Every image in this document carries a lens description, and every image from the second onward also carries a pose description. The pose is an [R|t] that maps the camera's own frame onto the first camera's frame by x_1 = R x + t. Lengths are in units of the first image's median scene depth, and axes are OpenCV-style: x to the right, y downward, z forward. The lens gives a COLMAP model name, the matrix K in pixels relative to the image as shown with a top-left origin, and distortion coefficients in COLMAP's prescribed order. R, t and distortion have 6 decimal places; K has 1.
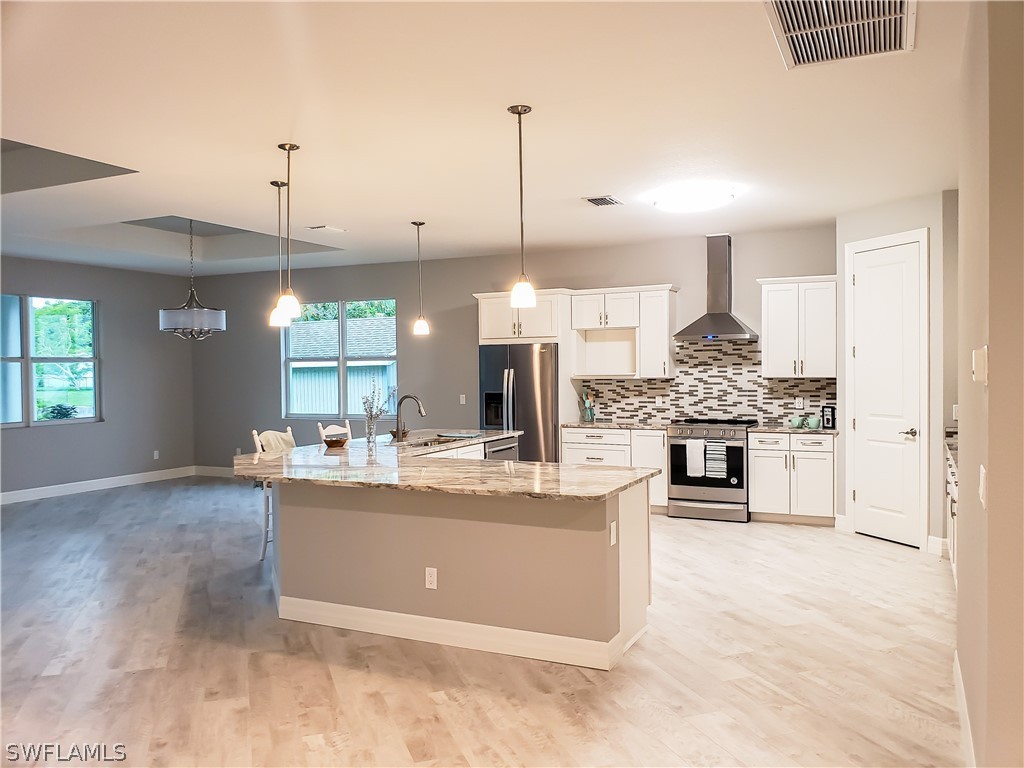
lens RADIAL K [[809.9, 0, 517.1], [0, 809.9, 387.9], [0, 0, 1]] dist [0.031520, -0.028427]
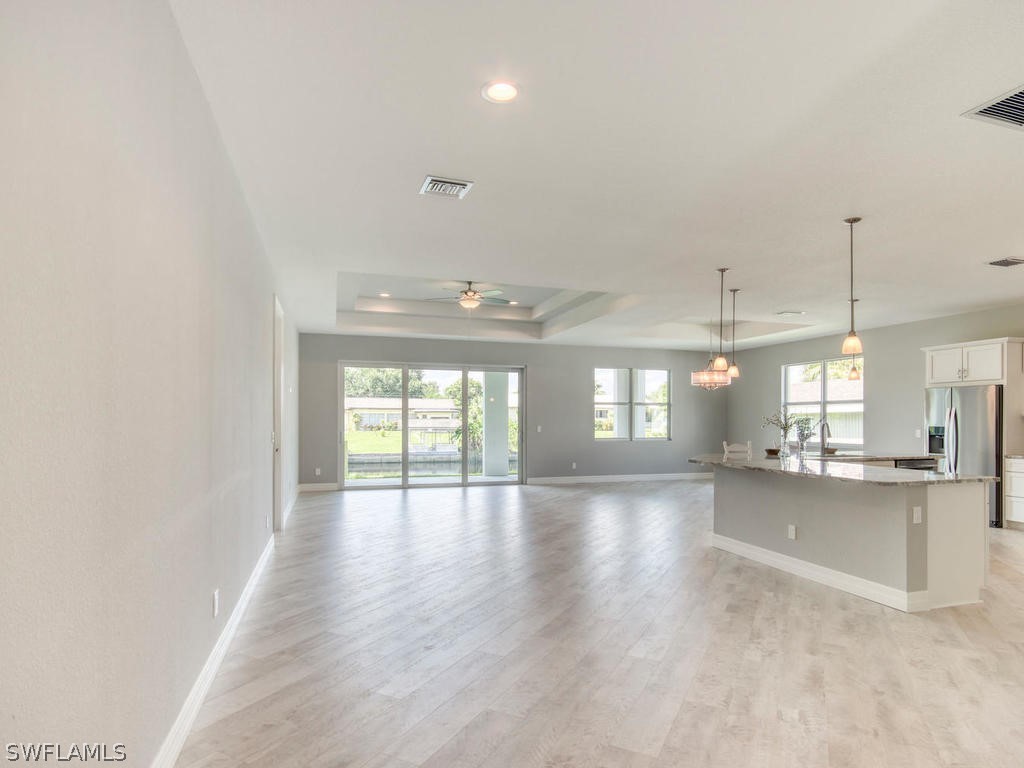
lens RADIAL K [[568.3, 0, 513.1], [0, 568.3, 420.7], [0, 0, 1]] dist [-0.000679, -0.000698]
pose [[0.681358, 0.014983, -0.731797, 0.176216], [-0.030755, 0.999494, -0.008171, 0.025050], [0.731304, 0.028074, 0.681473, -0.075905]]
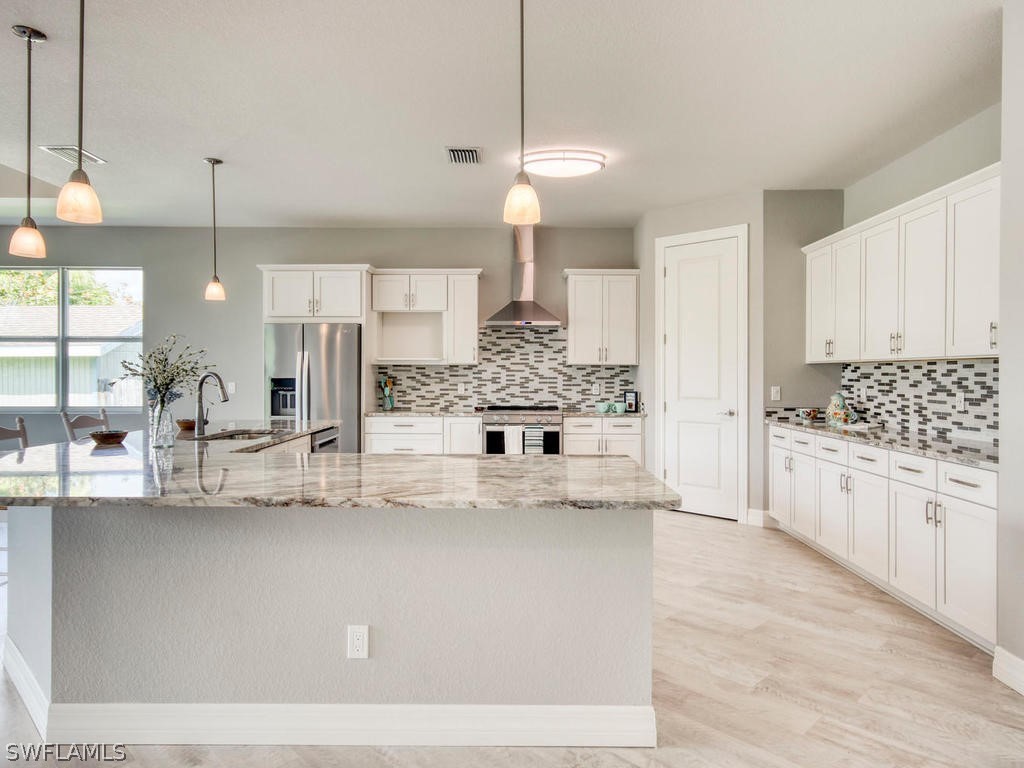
lens RADIAL K [[664.2, 0, 506.3], [0, 664.2, 381.8], [0, 0, 1]] dist [0.016529, 0.012325]
pose [[0.907993, 0.006712, 0.418932, -0.120105], [-0.001077, 0.999906, -0.013687, 0.020438], [-0.418984, 0.011976, 0.907915, 0.256916]]
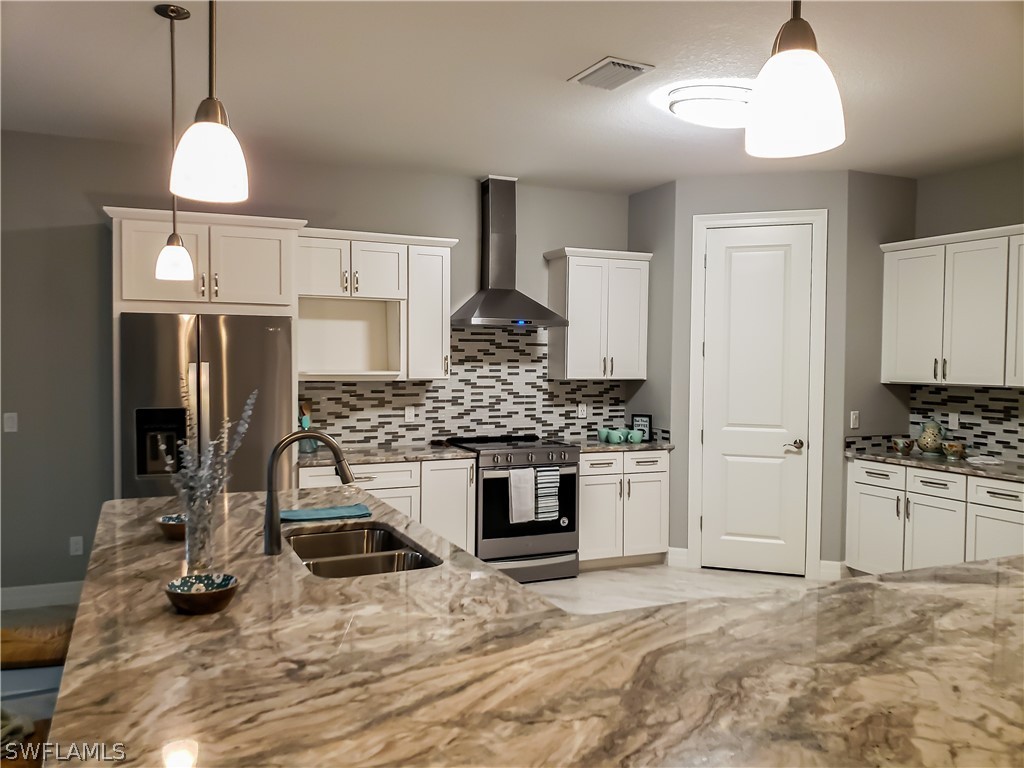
lens RADIAL K [[809.9, 0, 504.4], [0, 809.9, 395.9], [0, 0, 1]] dist [0.031520, -0.028427]
pose [[0.648797, -0.019760, 0.760705, -0.297705], [0.004775, 0.999749, 0.021896, -0.013482], [-0.760947, -0.010573, 0.648728, 0.535702]]
